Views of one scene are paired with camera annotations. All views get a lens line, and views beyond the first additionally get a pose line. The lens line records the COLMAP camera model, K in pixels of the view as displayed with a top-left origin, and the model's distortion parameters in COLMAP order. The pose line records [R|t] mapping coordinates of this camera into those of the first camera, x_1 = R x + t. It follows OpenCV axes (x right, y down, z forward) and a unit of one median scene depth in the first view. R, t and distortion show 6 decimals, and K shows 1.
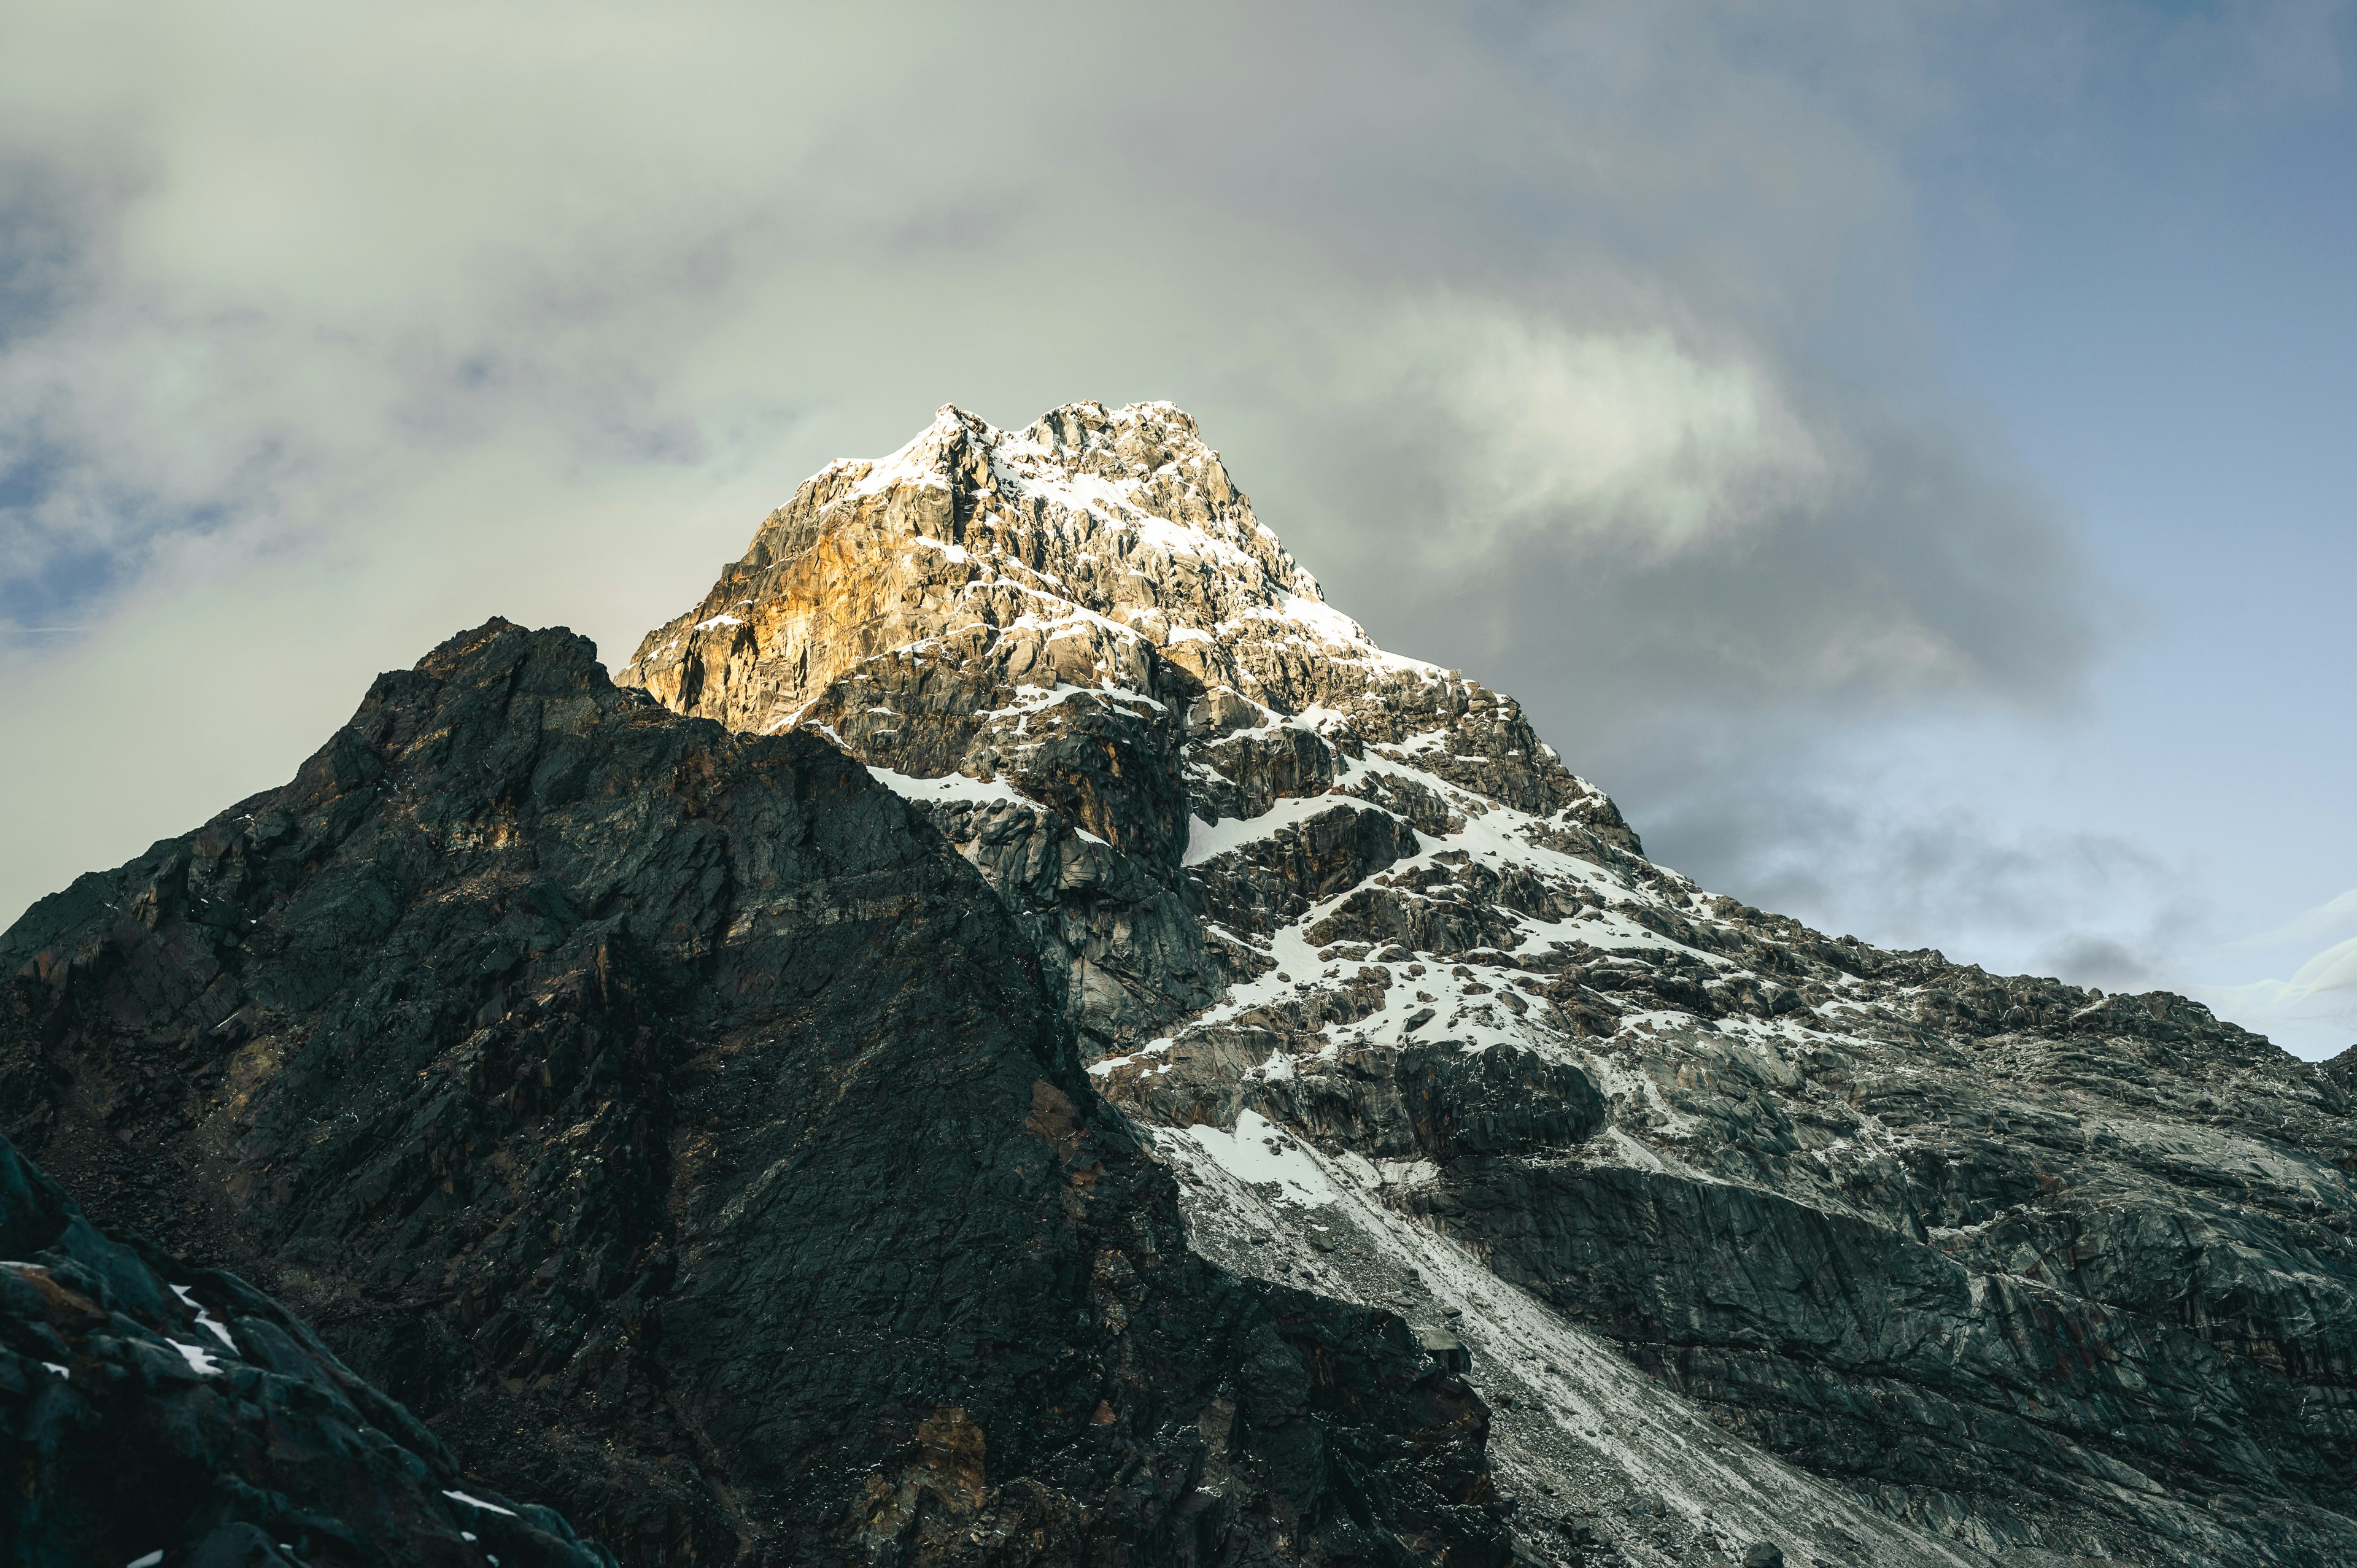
lens RADIAL K [[2244.3, 0, 1177.3], [0, 2244.3, 793.1], [0, 0, 1]] dist [-0.002026, 0.000000]
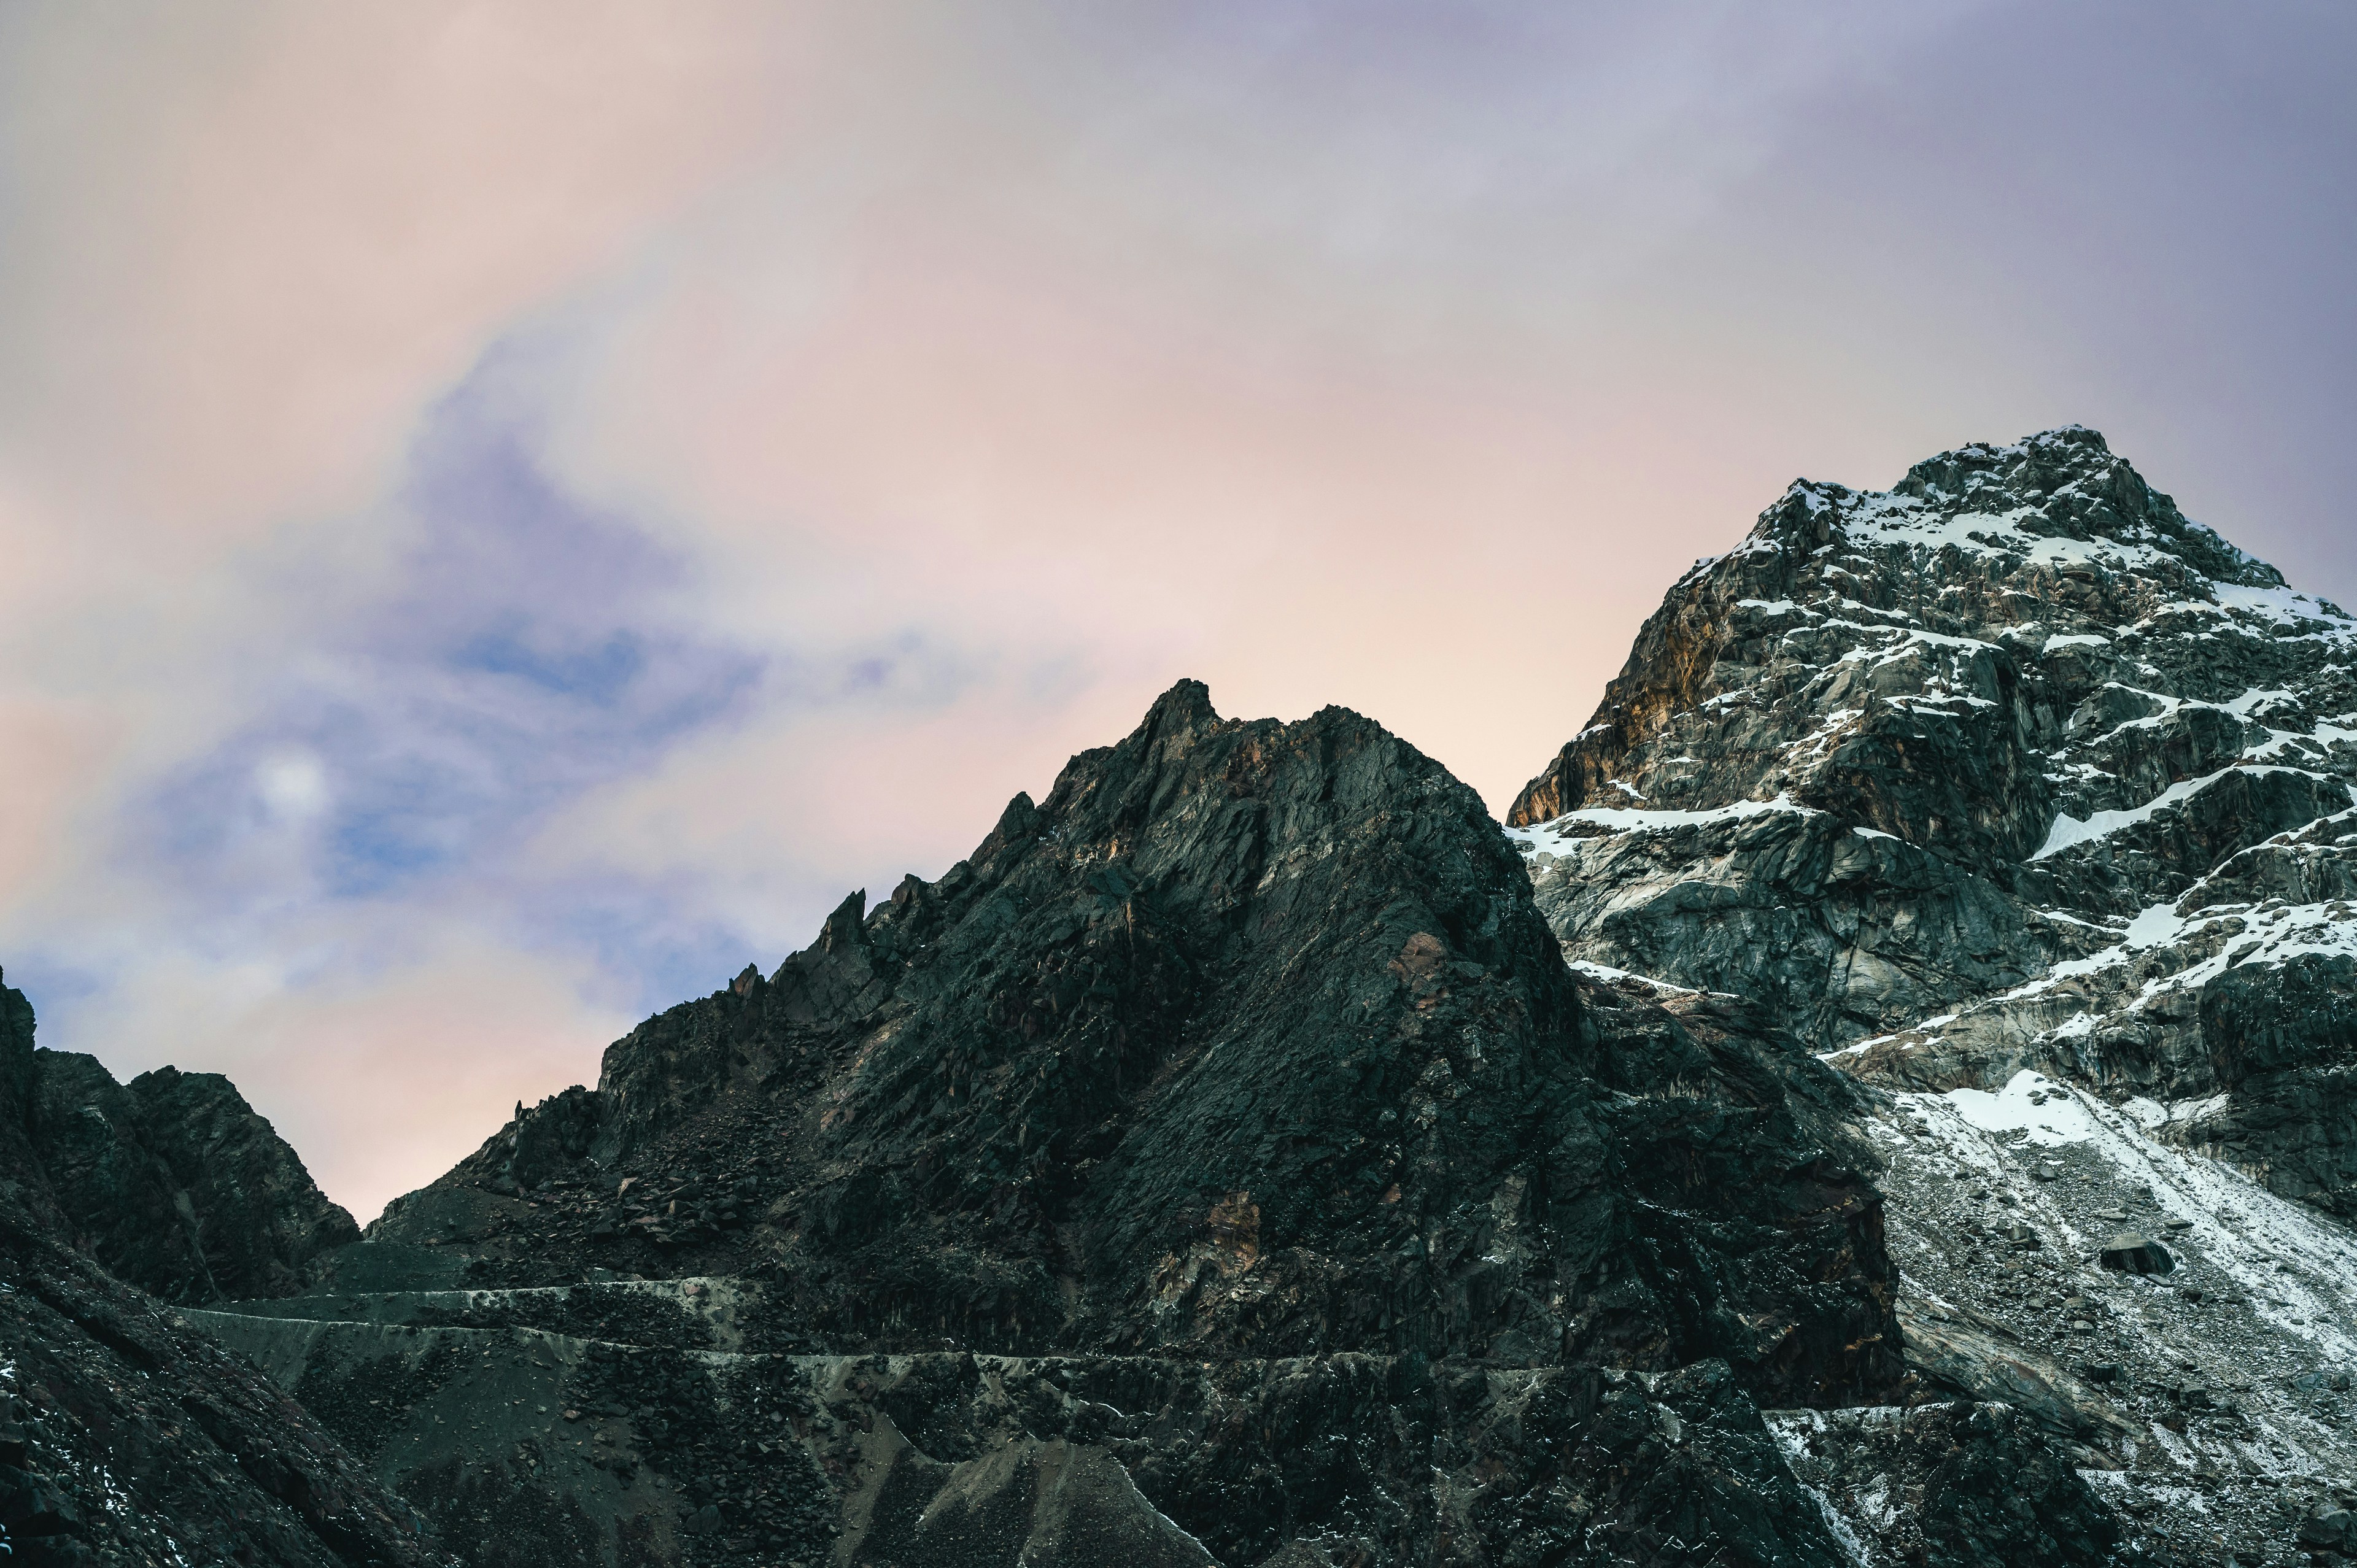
lens RADIAL K [[2244.3, 0, 1178.1], [0, 2244.3, 794.6], [0, 0, 1]] dist [-0.002026, 0.000000]
pose [[0.832133, -0.197318, -0.518286, 0.267755], [0.132929, 0.978285, -0.159022, 0.145487], [0.538410, 0.063432, 0.840293, 0.040211]]
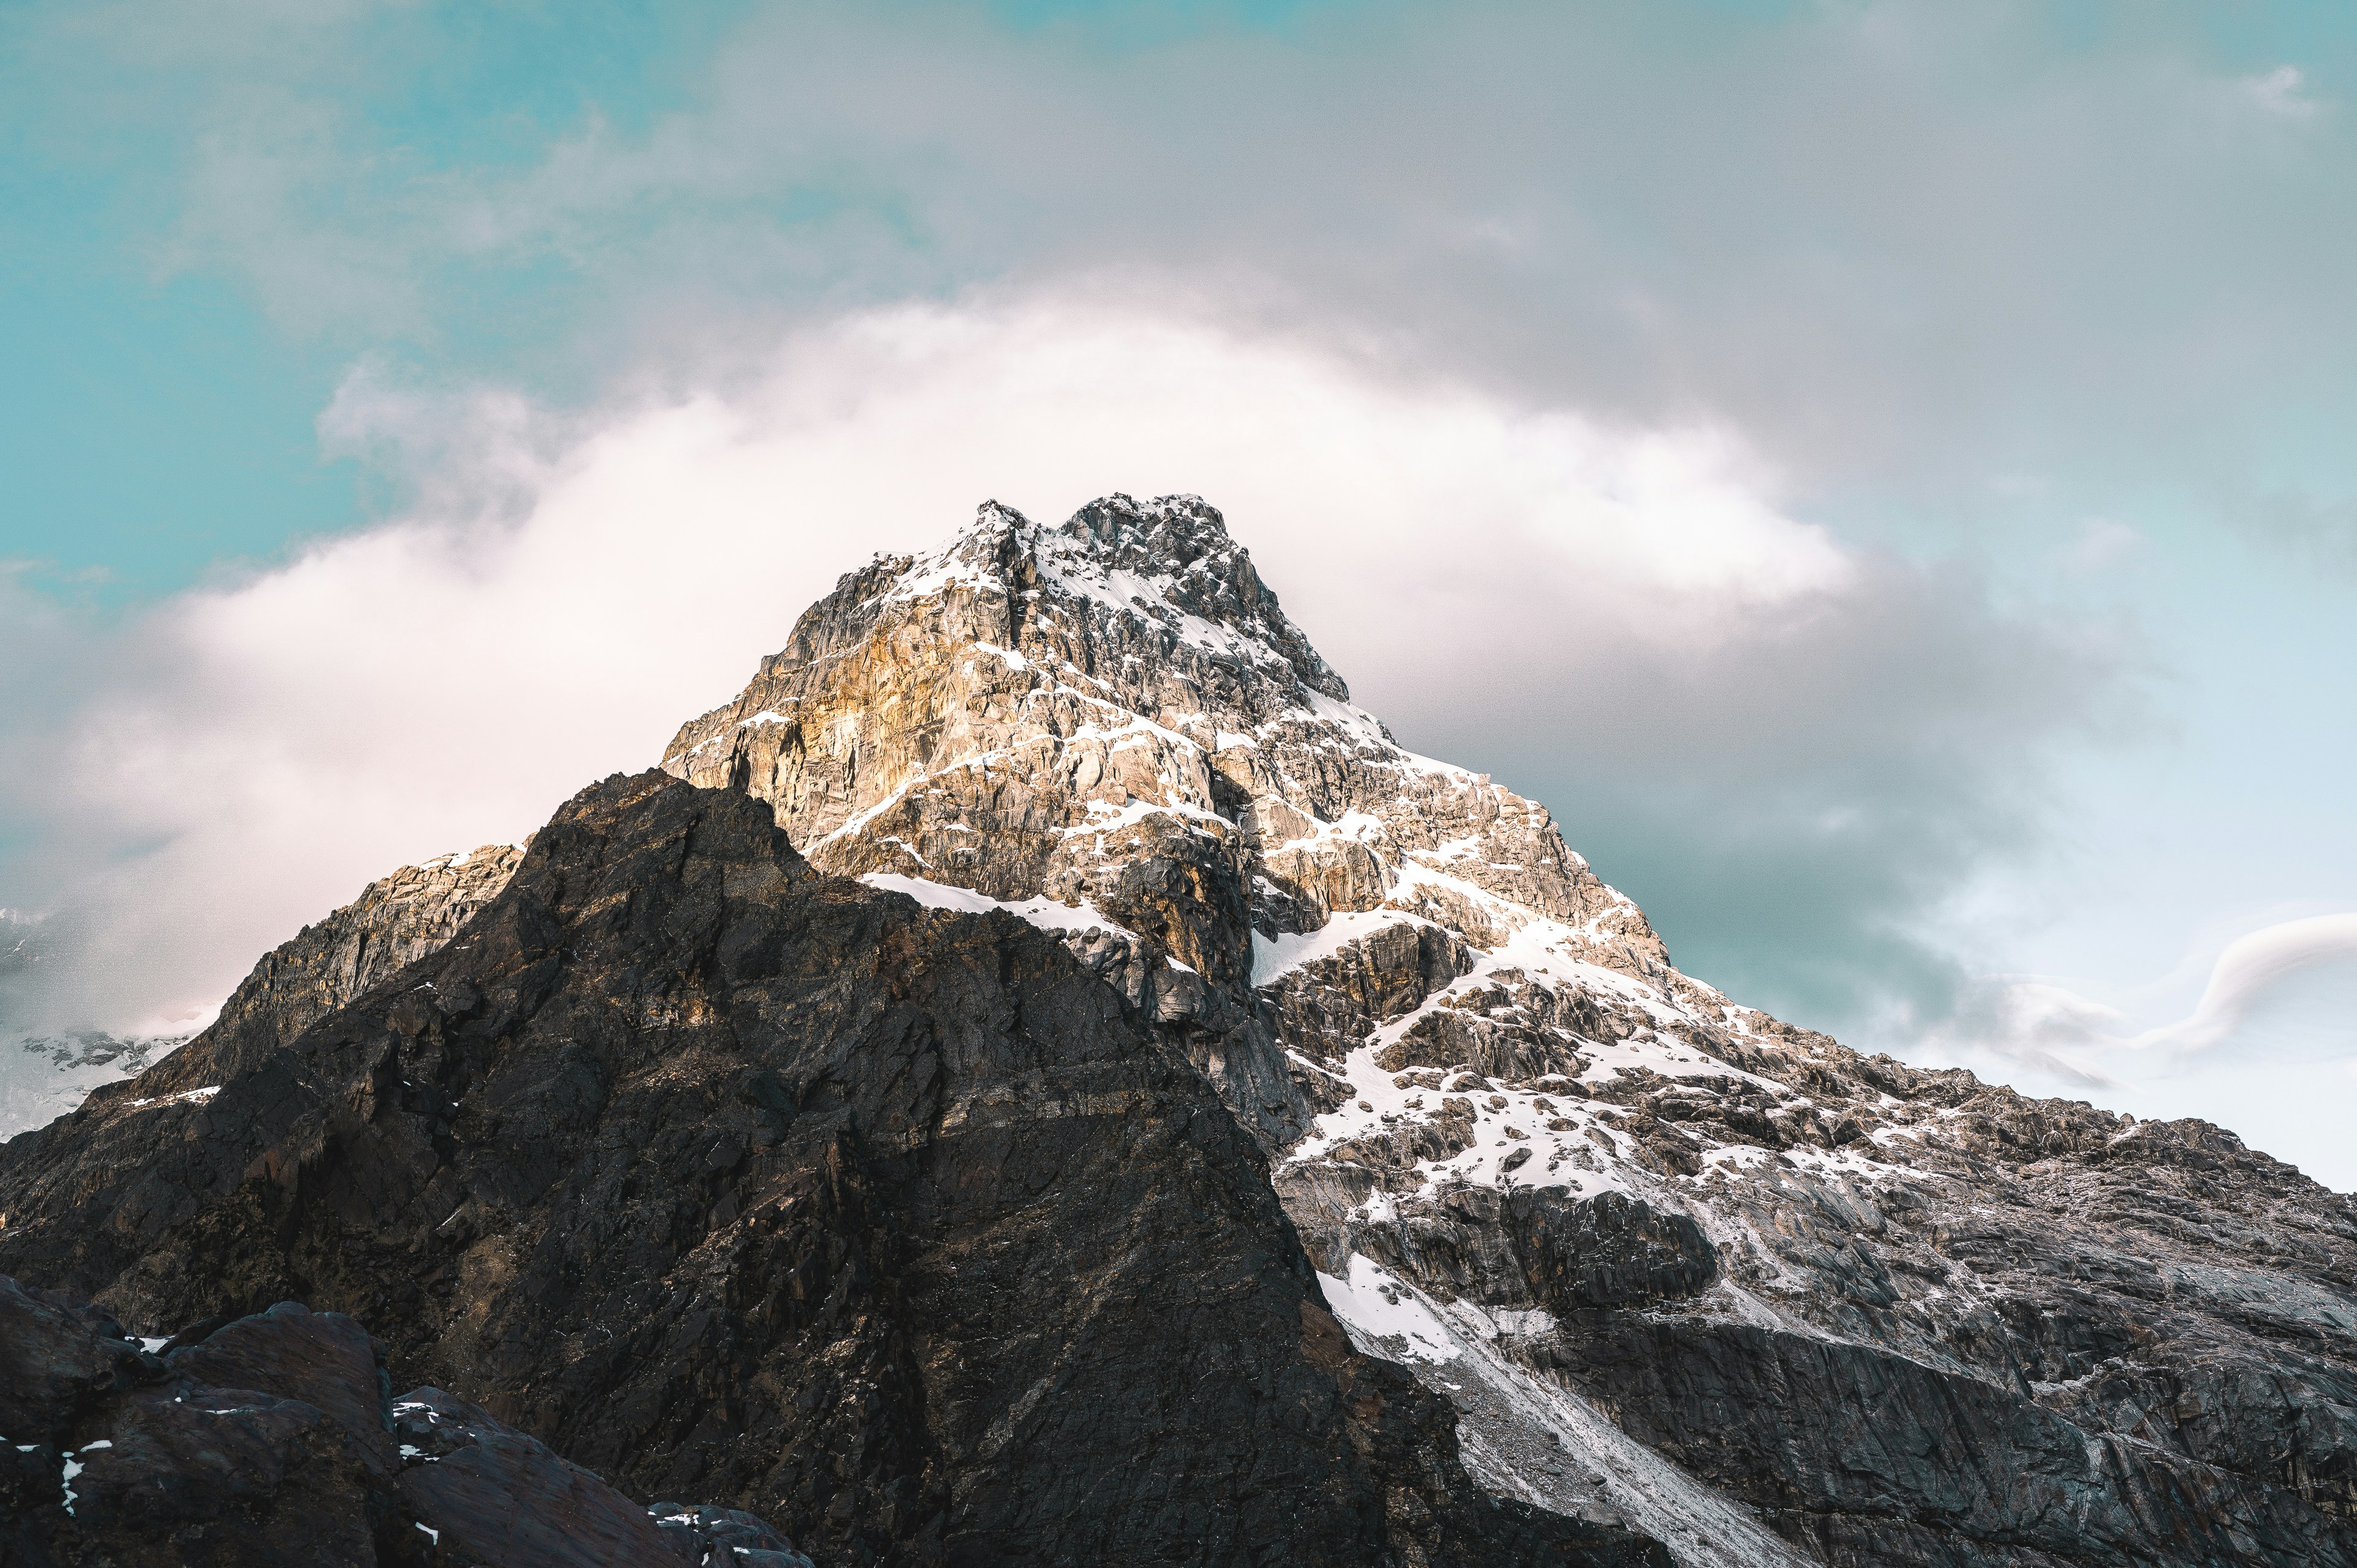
lens RADIAL K [[2244.3, 0, 1171.9], [0, 2244.3, 797.3], [0, 0, 1]] dist [-0.002026, 0.000000]
pose [[0.998488, 0.020767, 0.050893, -0.118002], [-0.020334, 0.999753, -0.009020, -0.057489], [-0.051067, 0.007972, 0.998663, 0.004172]]
